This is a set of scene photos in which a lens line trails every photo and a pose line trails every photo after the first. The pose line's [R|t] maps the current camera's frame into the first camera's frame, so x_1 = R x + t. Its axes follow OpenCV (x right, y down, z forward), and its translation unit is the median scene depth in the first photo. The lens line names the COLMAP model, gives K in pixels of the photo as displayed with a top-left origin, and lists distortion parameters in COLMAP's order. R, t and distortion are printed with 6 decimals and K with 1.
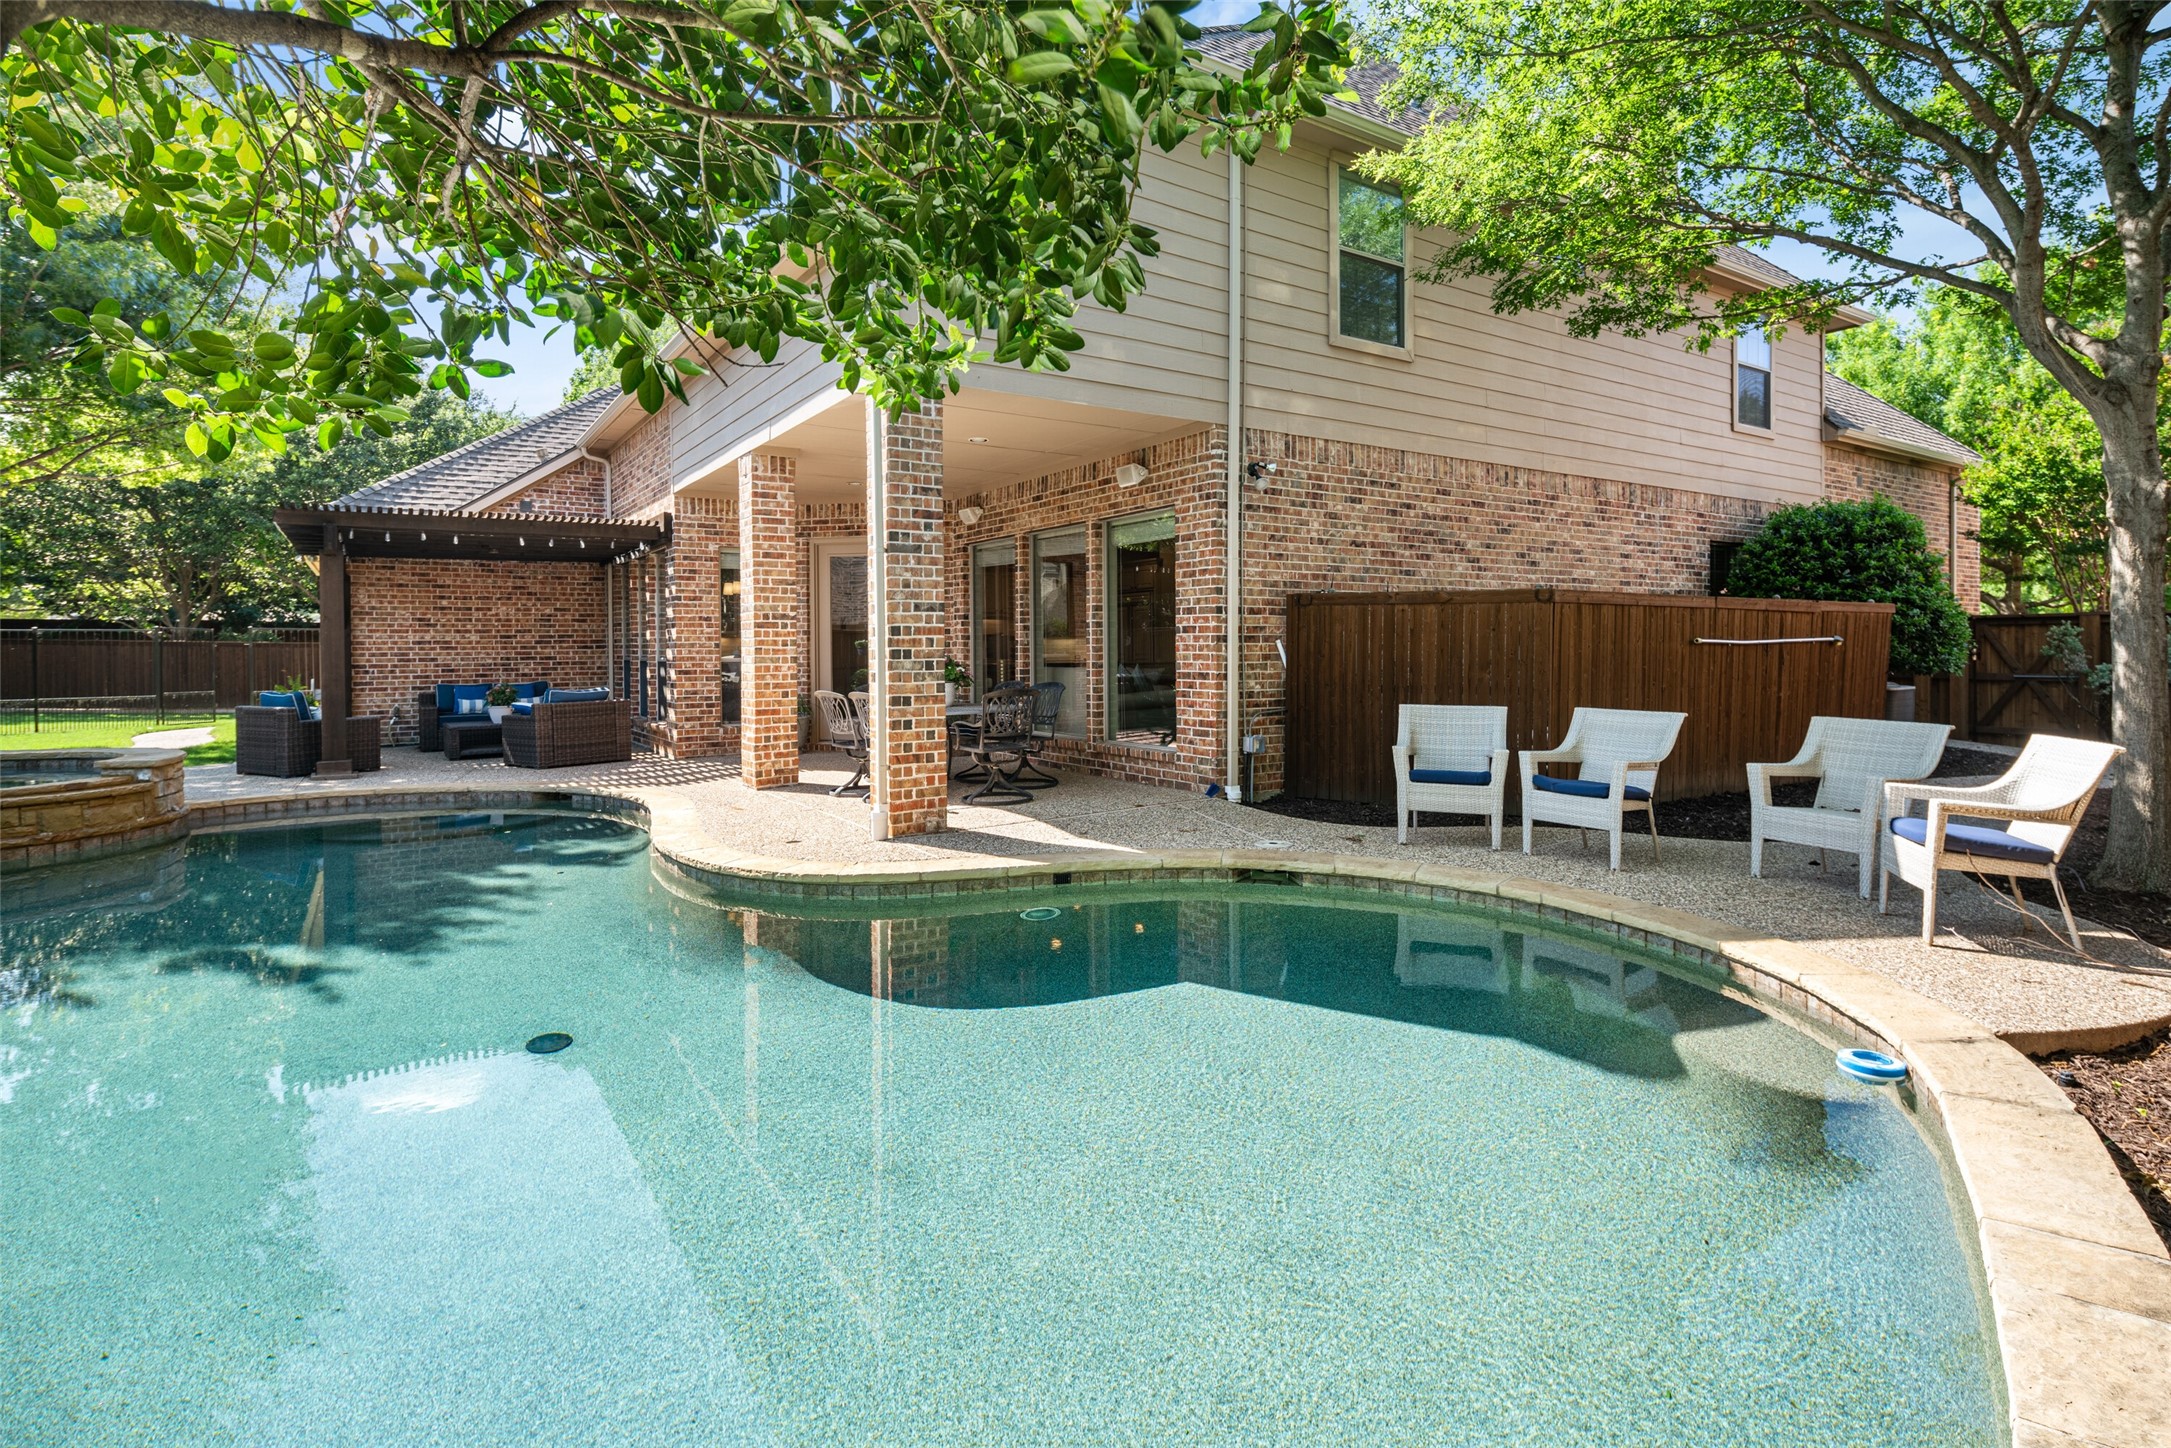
lens RADIAL K [[1074.0, 0, 1085.0], [0, 1074.0, 715.4], [0, 0, 1]] dist [-0.000222, -0.000018]
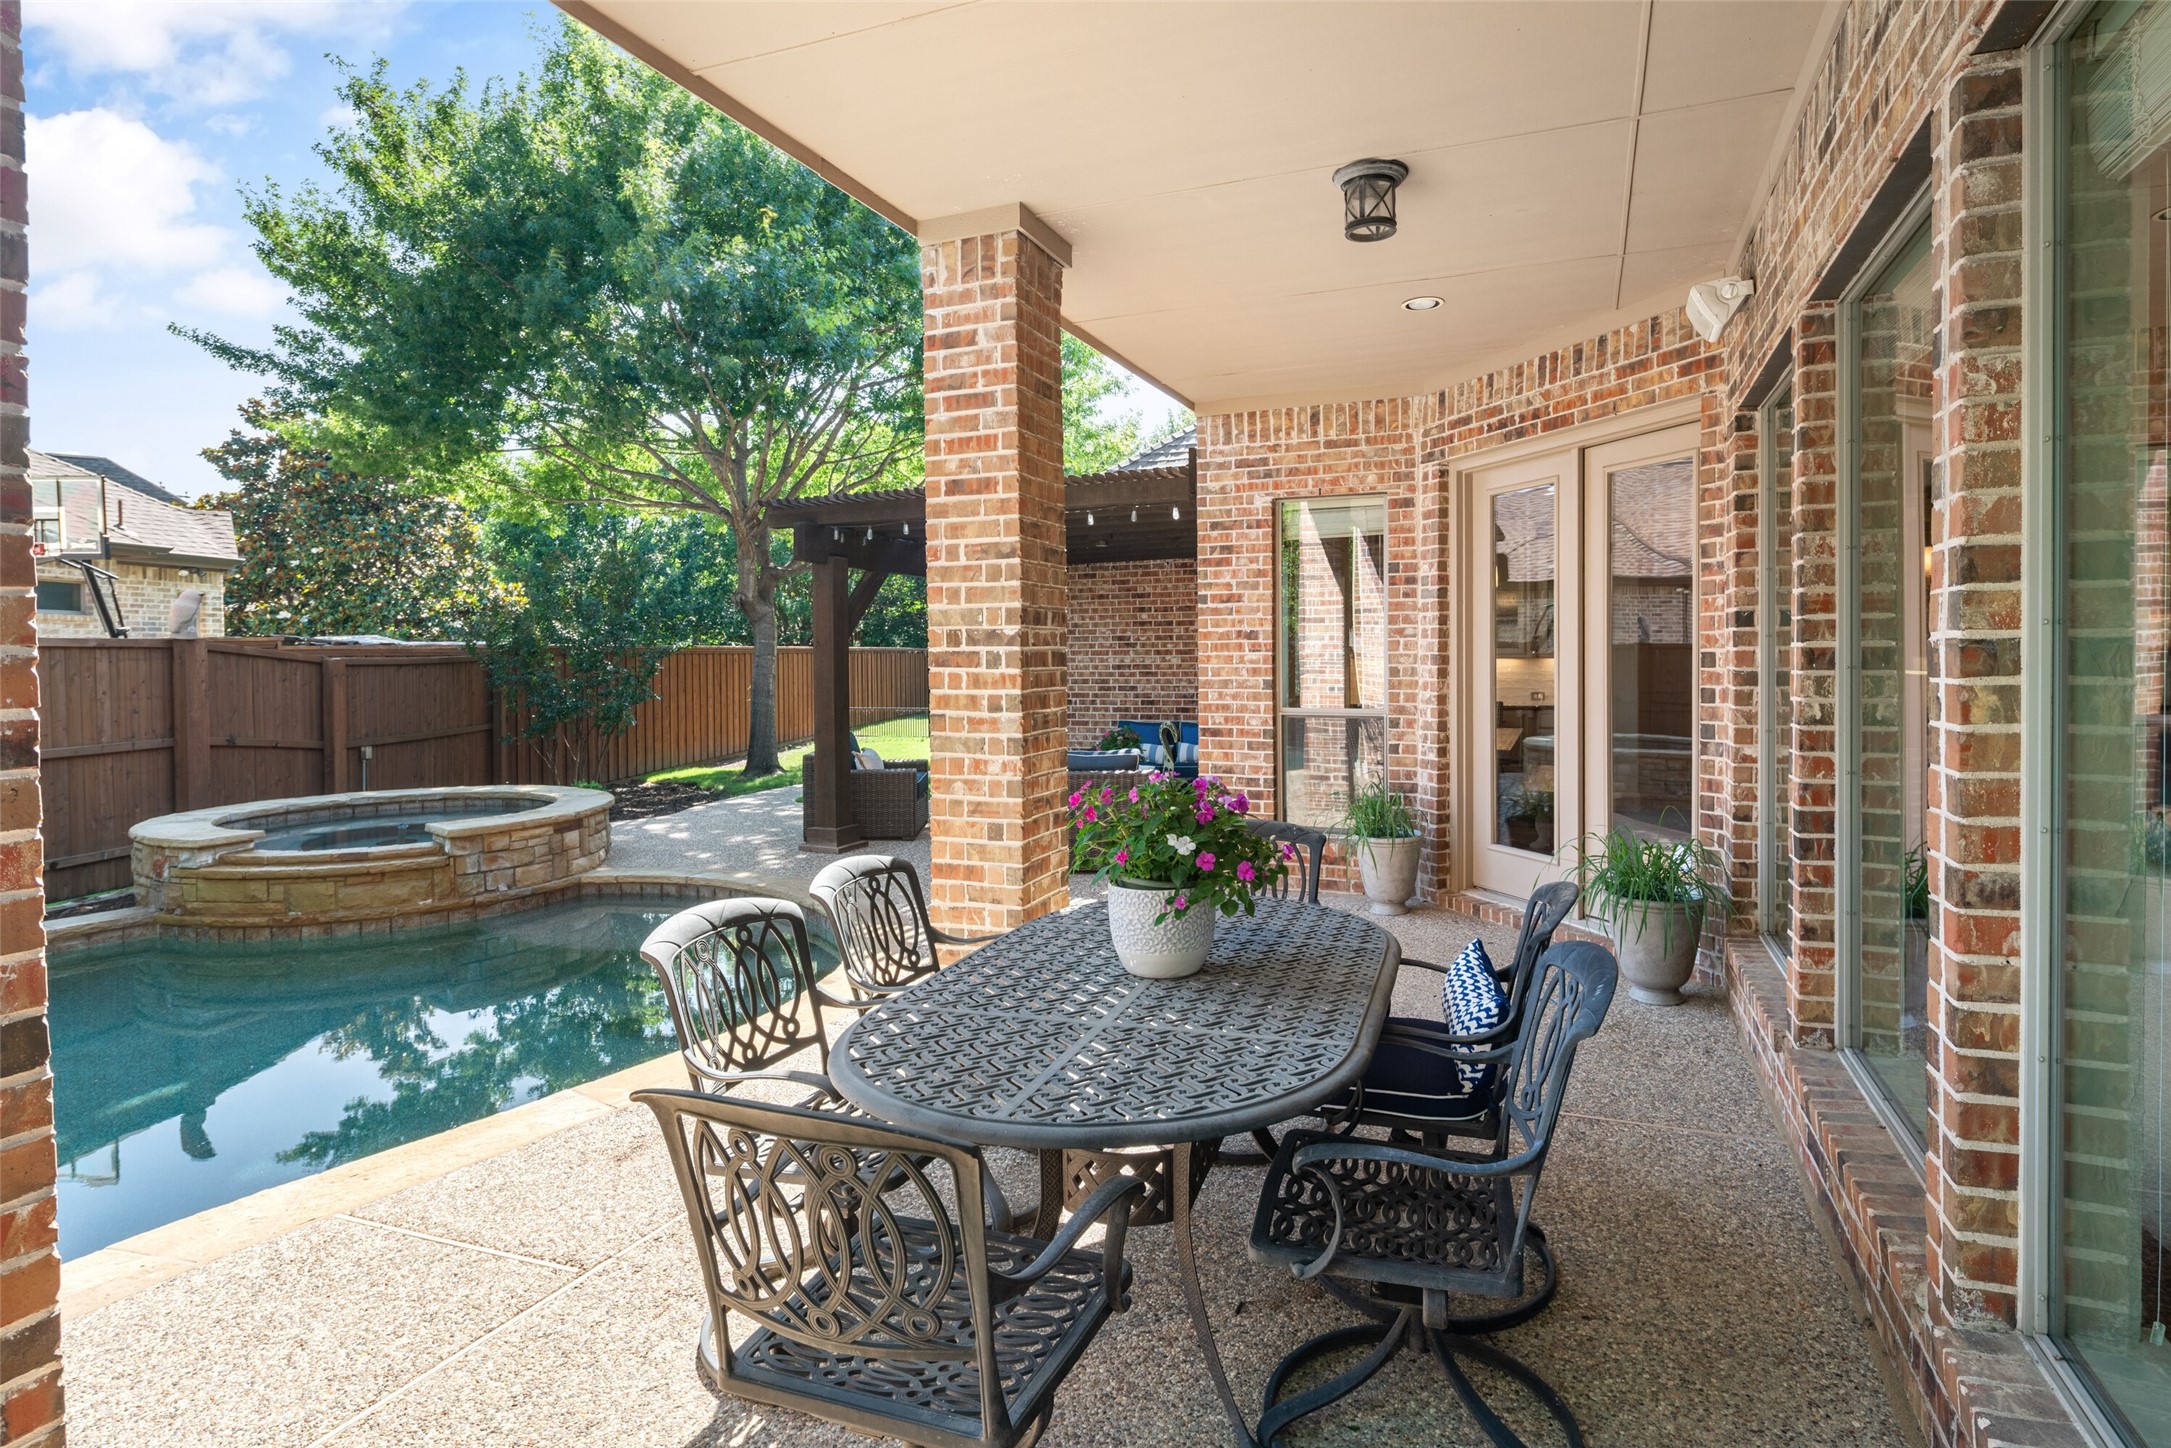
lens RADIAL K [[1074.0, 0, 1157.6], [0, 1074.0, 680.2], [0, 0, 1]] dist [-0.000222, -0.000018]
pose [[0.573068, 0.020315, -0.819256, 0.081094], [-0.048925, 0.998758, -0.009456, -0.075449], [0.818046, 0.045501, 0.573350, 0.823357]]
